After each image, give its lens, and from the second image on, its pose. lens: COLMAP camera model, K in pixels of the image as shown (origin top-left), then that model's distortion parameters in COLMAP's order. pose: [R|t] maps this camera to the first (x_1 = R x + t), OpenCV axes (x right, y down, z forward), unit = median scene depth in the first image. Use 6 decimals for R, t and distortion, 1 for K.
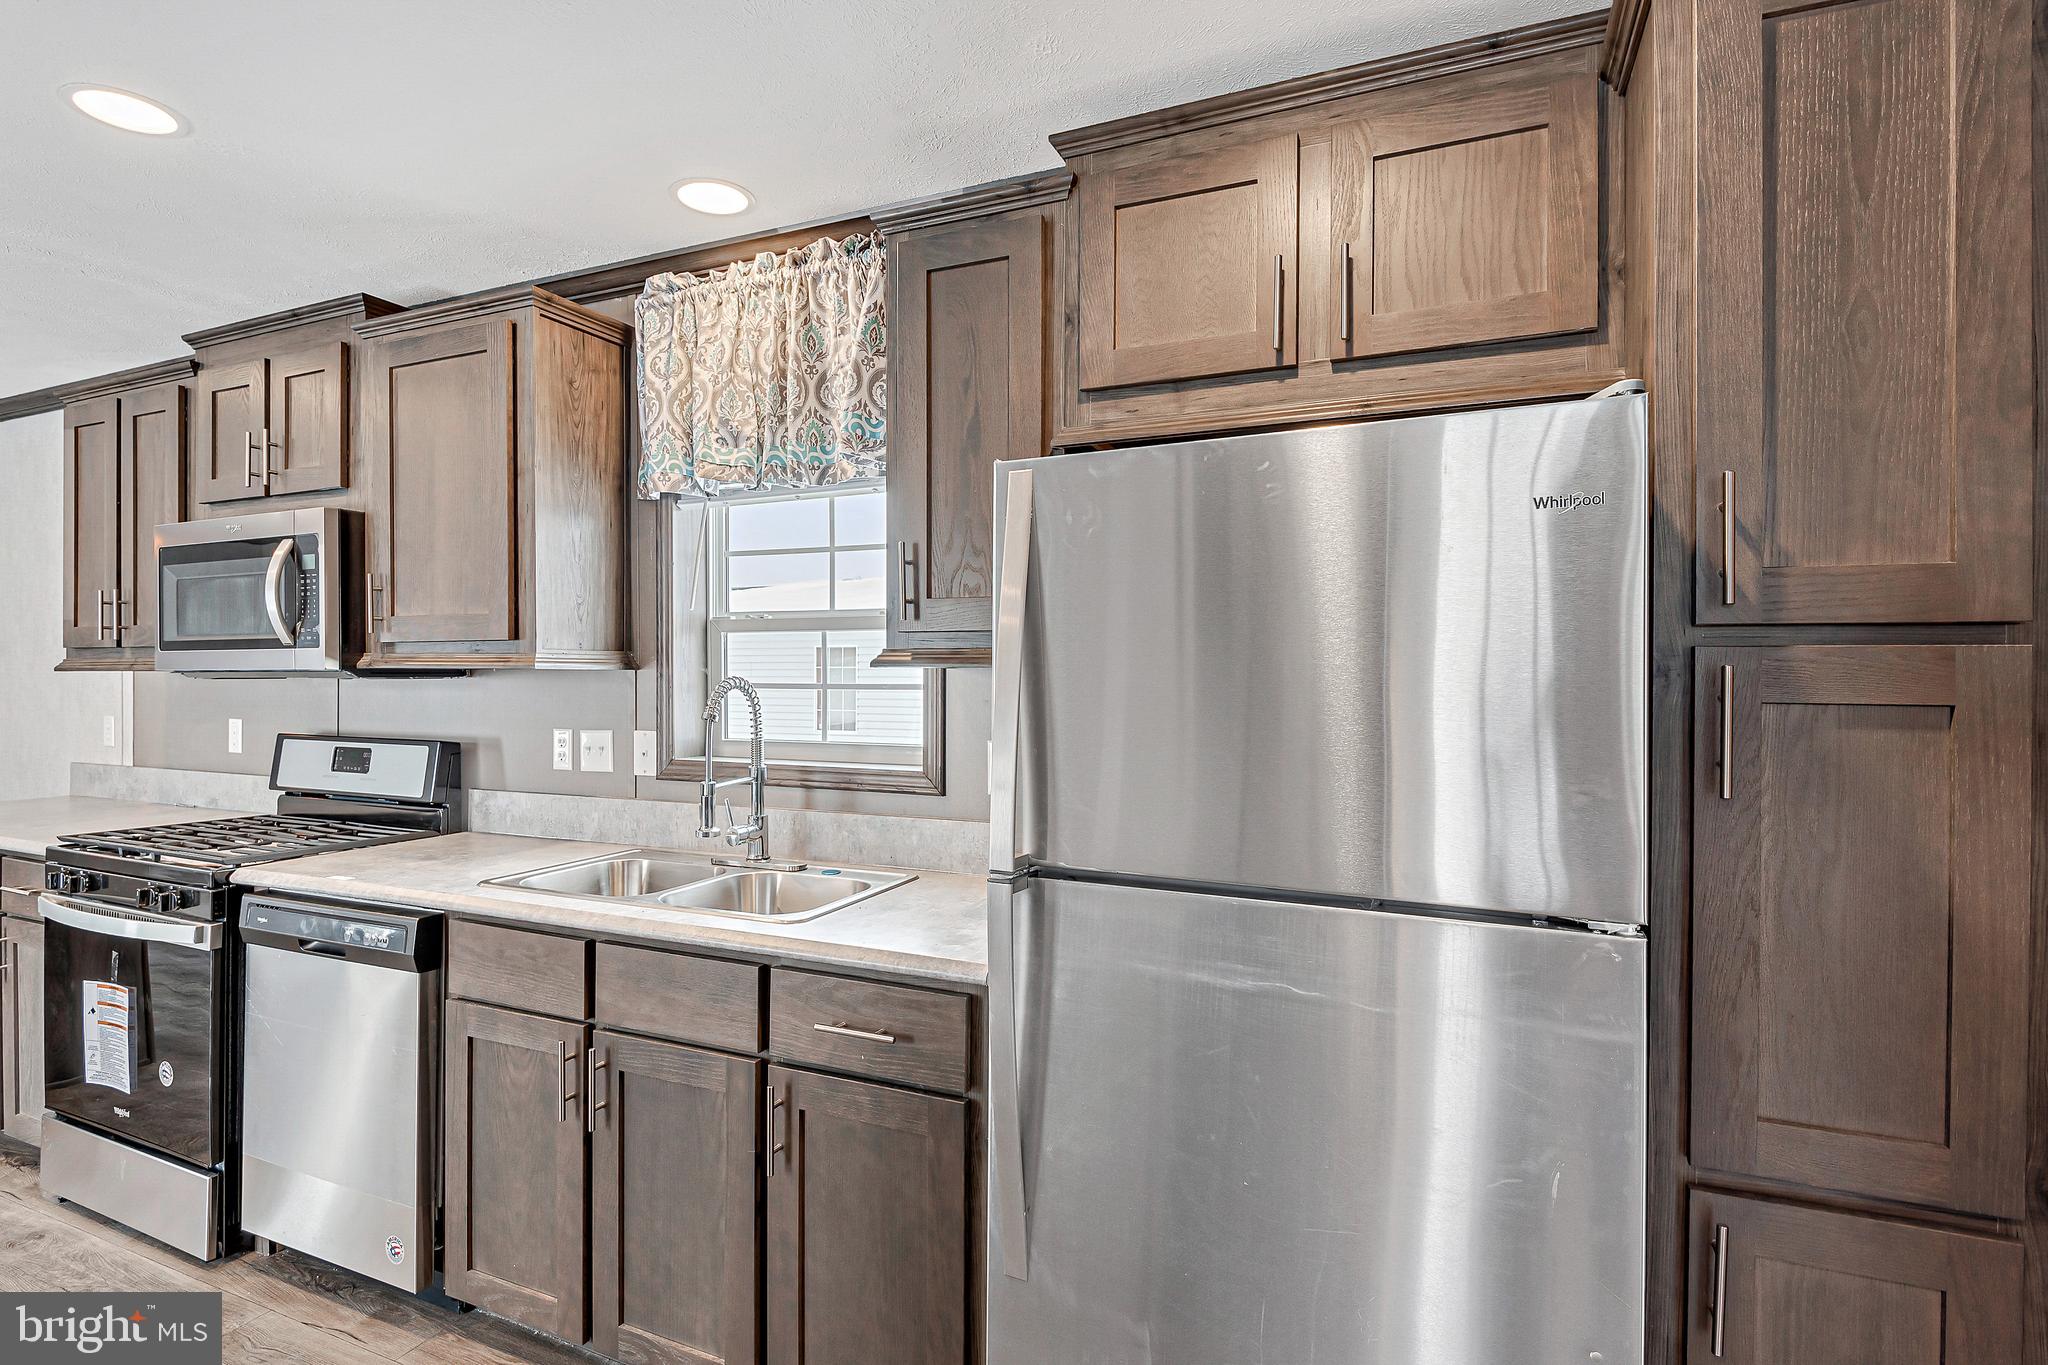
lens RADIAL K [[1008.0, 0, 1014.5], [0, 1008.0, 674.5], [0, 0, 1]] dist [0.012879, -0.012458]
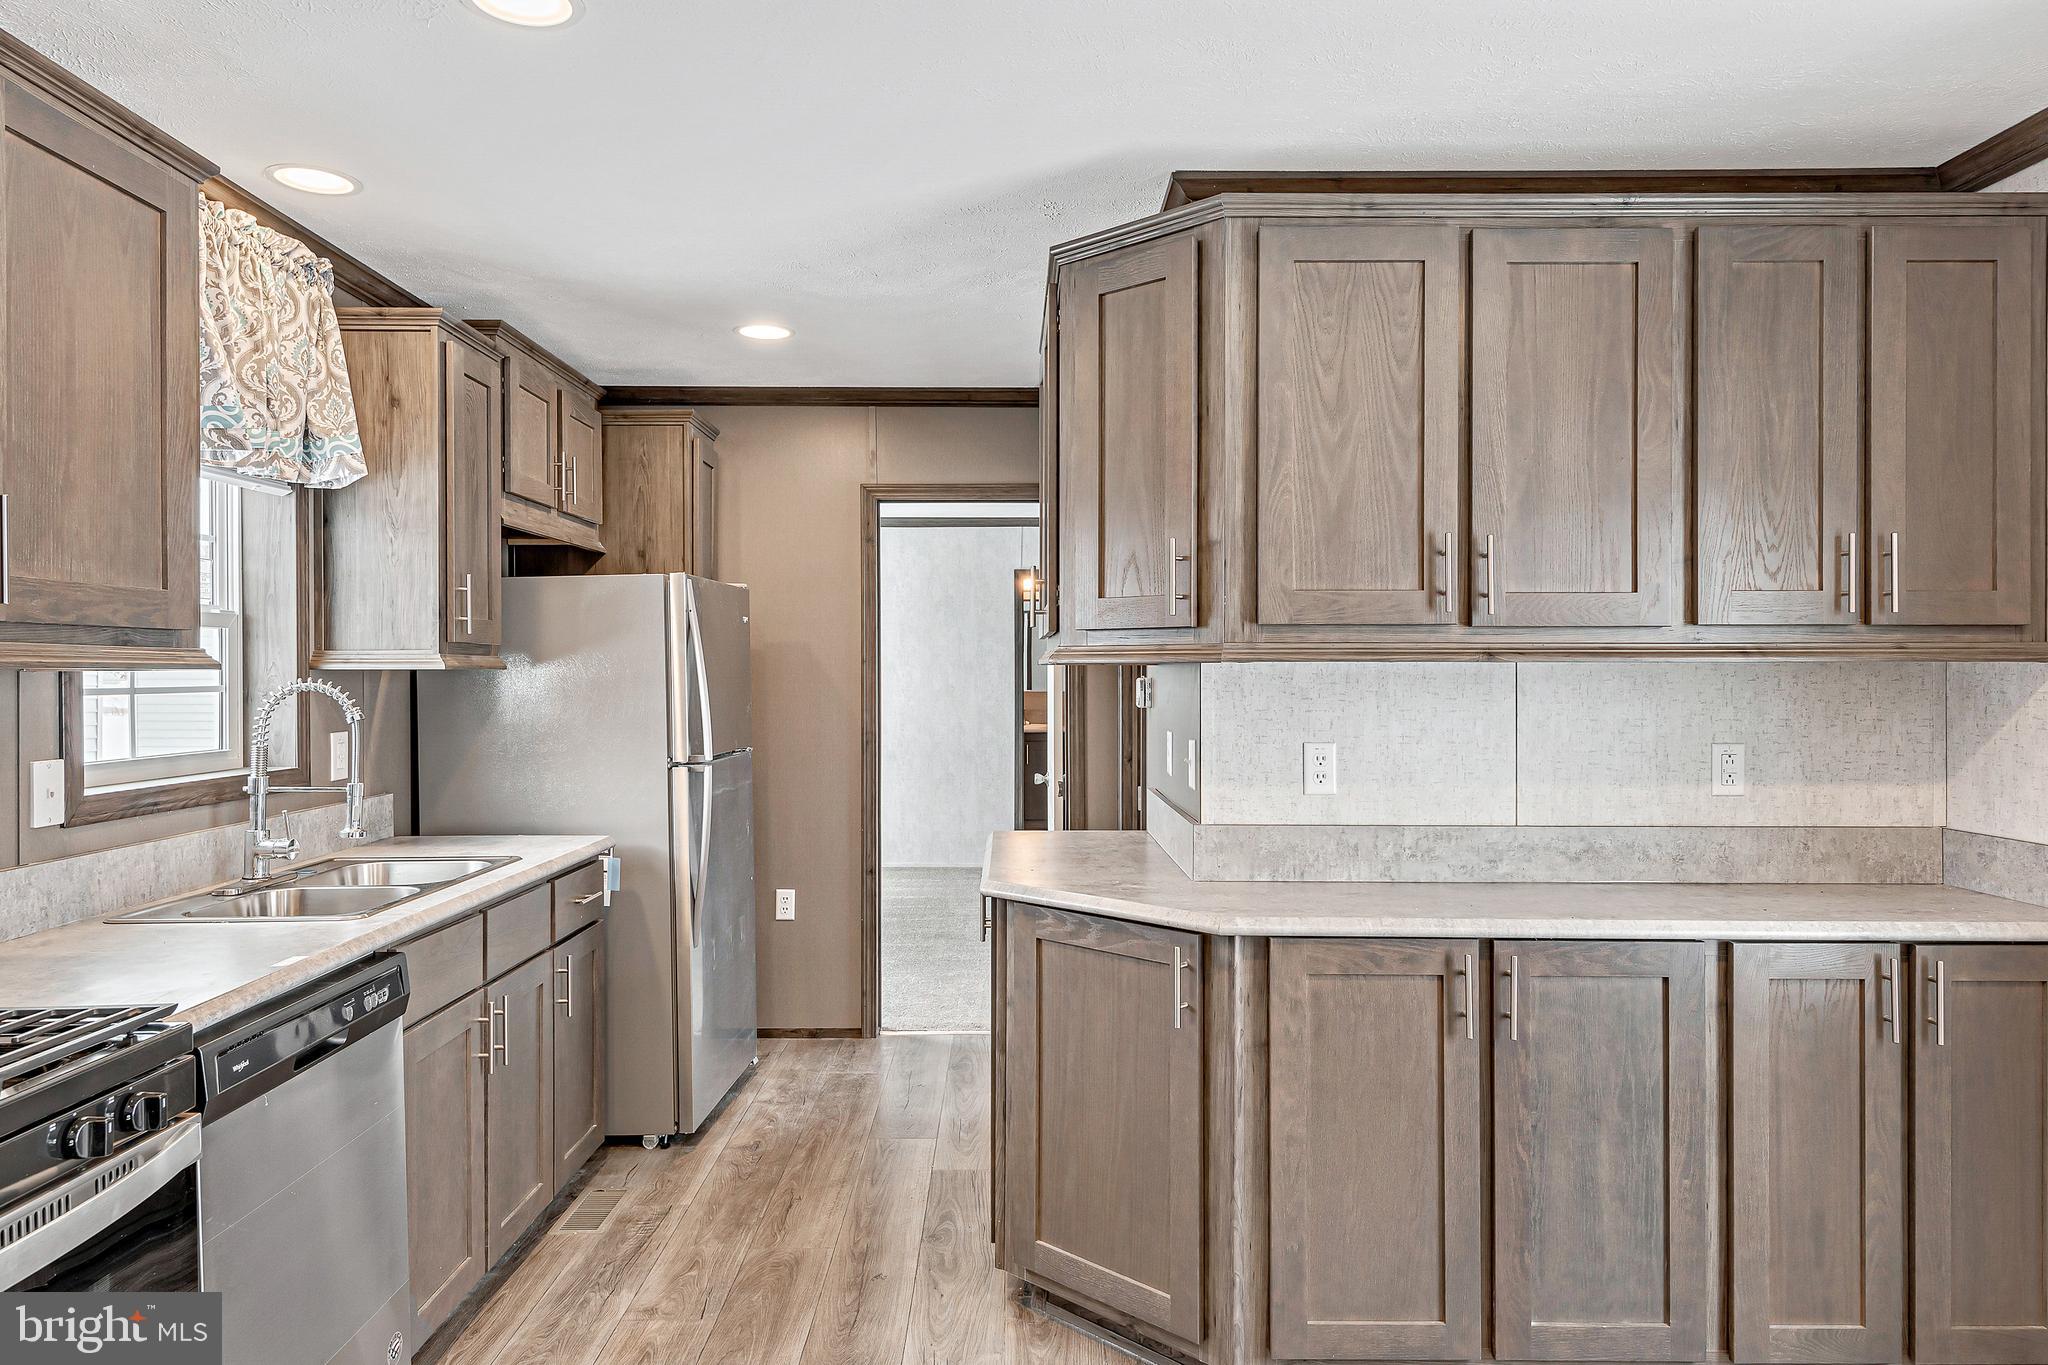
lens RADIAL K [[1309.9, 0, 1029.8], [0, 1309.9, 673.5], [0, 0, 1]] dist [0.027547, -0.015581]
pose [[-0.418445, -0.000529, 0.908242, -1.468025], [0.007619, 0.999963, 0.004093, -0.002105], [-0.908210, 0.008632, -0.418425, 0.769217]]
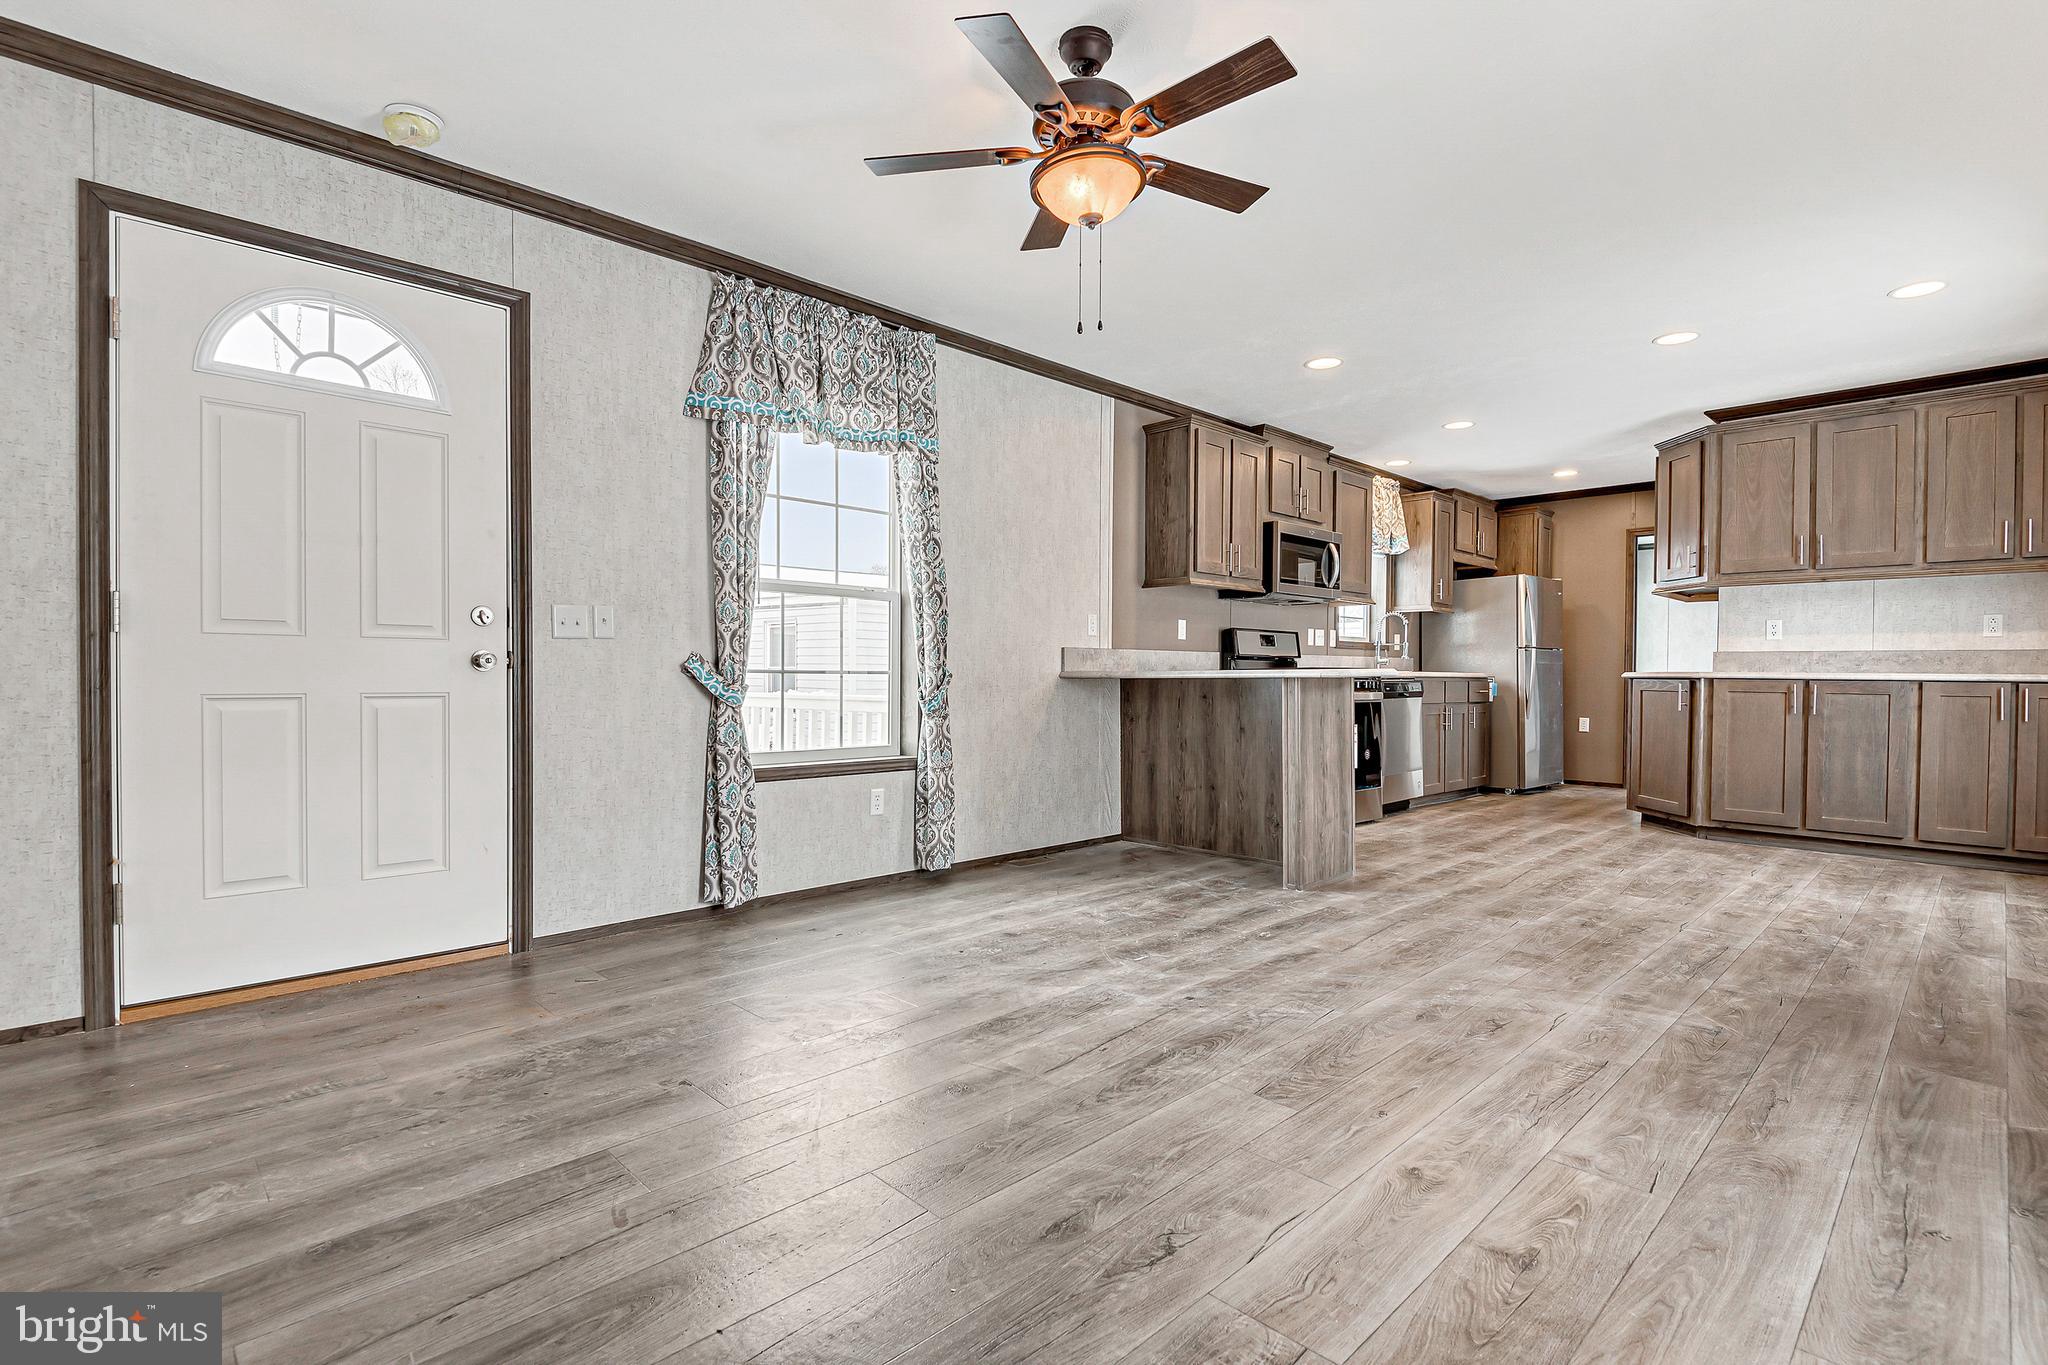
lens RADIAL K [[961.0, 0, 1009.6], [0, 961.0, 685.3], [0, 0, 1]] dist [0.015797, -0.014289]
pose [[0.379399, -0.008180, 0.925197, -3.076263], [-0.001110, 0.999956, 0.009297, 0.179931], [-0.925232, -0.004555, 0.379373, 0.823941]]
